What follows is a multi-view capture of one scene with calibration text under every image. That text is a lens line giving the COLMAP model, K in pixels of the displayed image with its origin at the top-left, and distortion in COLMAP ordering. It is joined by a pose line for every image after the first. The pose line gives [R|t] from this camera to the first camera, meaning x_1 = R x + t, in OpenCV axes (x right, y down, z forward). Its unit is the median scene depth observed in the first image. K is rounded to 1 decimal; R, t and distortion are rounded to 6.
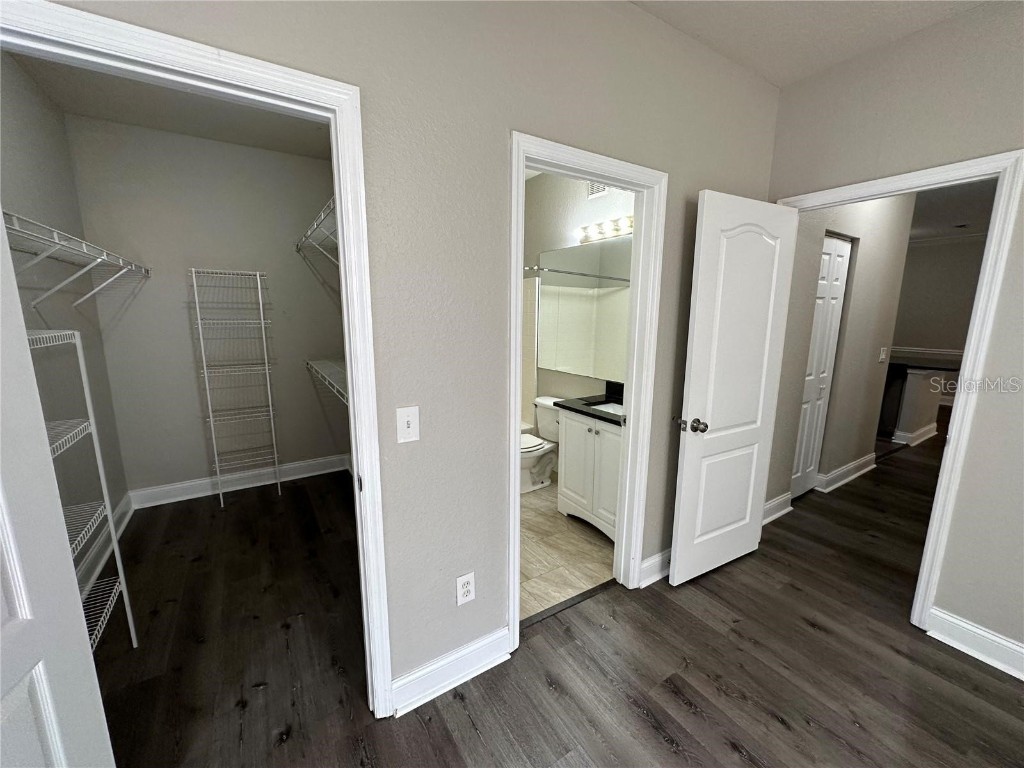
lens RADIAL K [[408.4, 0, 509.5], [0, 408.4, 383.3], [0, 0, 1]] dist [-0.003004, 0.000997]
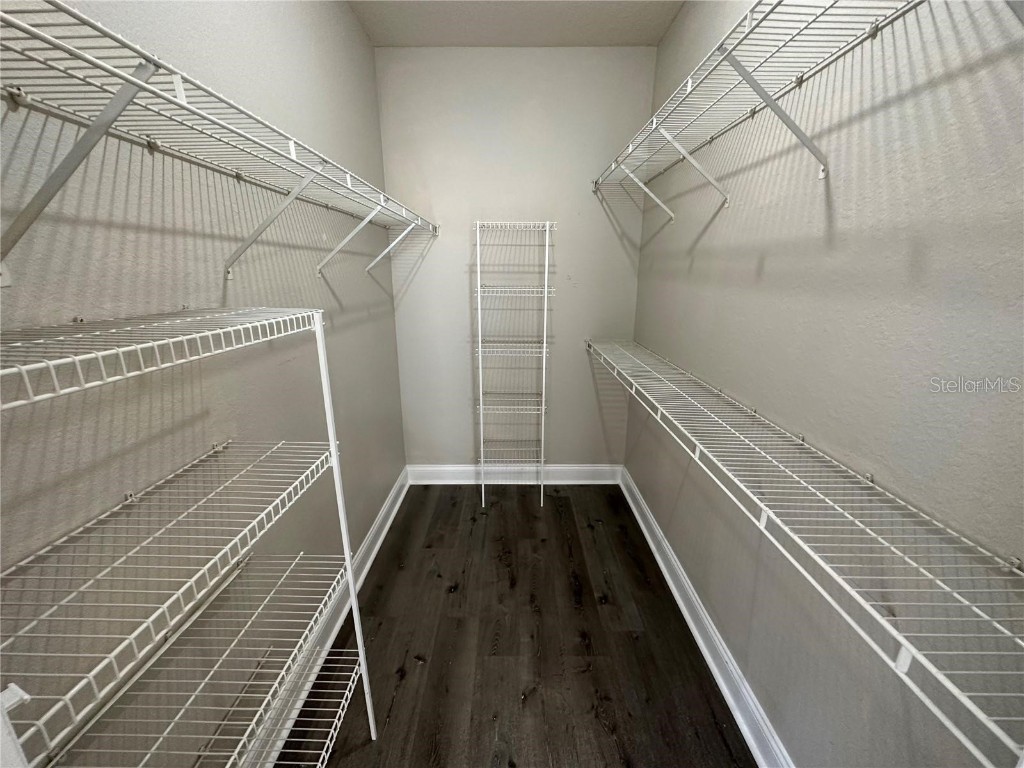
lens RADIAL K [[408.4, 0, 511.6], [0, 408.4, 384.5], [0, 0, 1]] dist [-0.003004, 0.000997]
pose [[0.842157, 0.135765, -0.521861, -0.248250], [-0.089019, 0.989511, 0.113772, -0.059753], [0.531833, -0.049358, 0.845409, 0.327698]]
